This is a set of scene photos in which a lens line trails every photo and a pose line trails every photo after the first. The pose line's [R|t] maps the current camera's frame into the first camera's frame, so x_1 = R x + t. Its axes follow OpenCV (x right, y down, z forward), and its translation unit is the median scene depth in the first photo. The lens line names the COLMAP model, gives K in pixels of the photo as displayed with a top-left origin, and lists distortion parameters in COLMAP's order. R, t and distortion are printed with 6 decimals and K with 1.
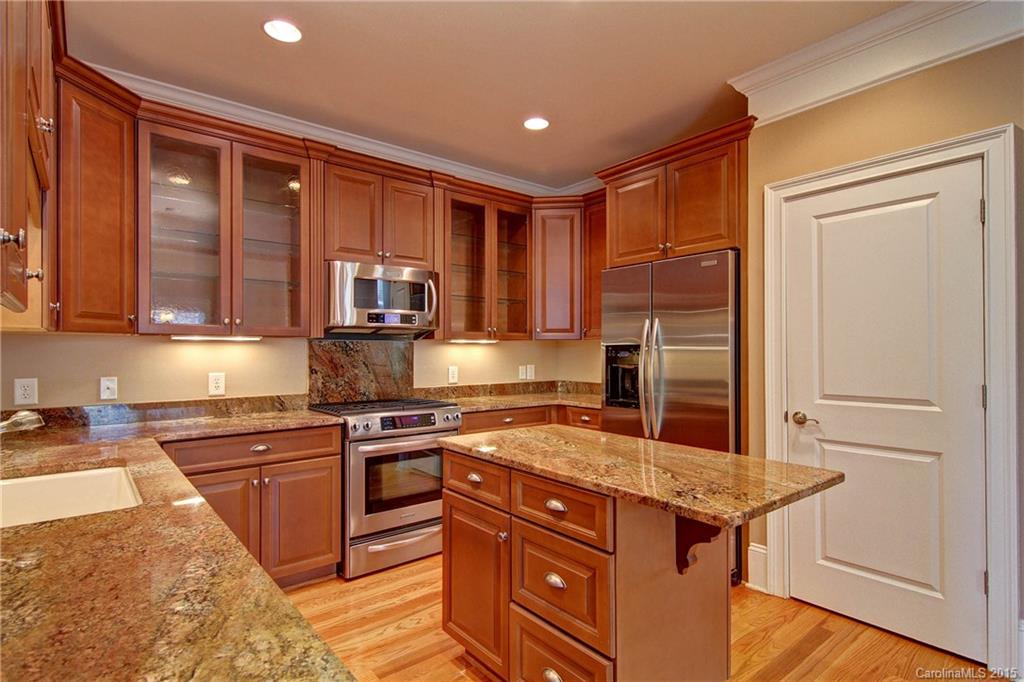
lens RADIAL K [[518.1, 0, 513.2], [0, 518.1, 348.4], [0, 0, 1]] dist [0.028767, -0.018986]
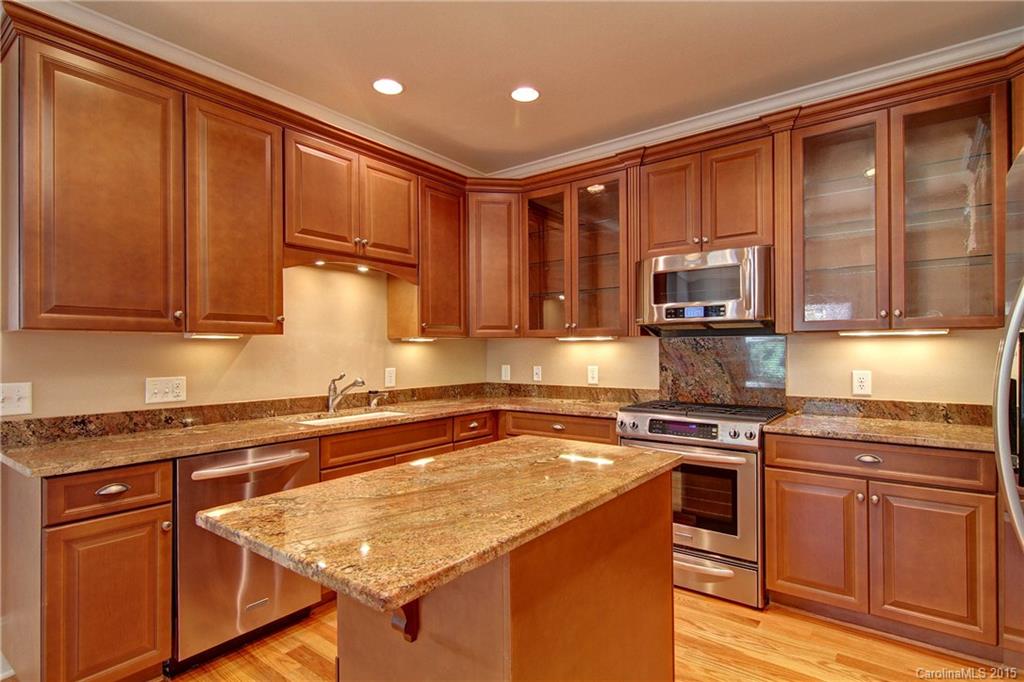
lens RADIAL K [[533.6, 0, 494.8], [0, 533.6, 346.8], [0, 0, 1]] dist [0.002860, 0.000207]
pose [[0.206685, -0.003483, -0.978401, 0.564709], [0.008388, 0.999963, -0.001788, 0.000807], [0.978371, -0.007837, 0.206707, 0.458116]]
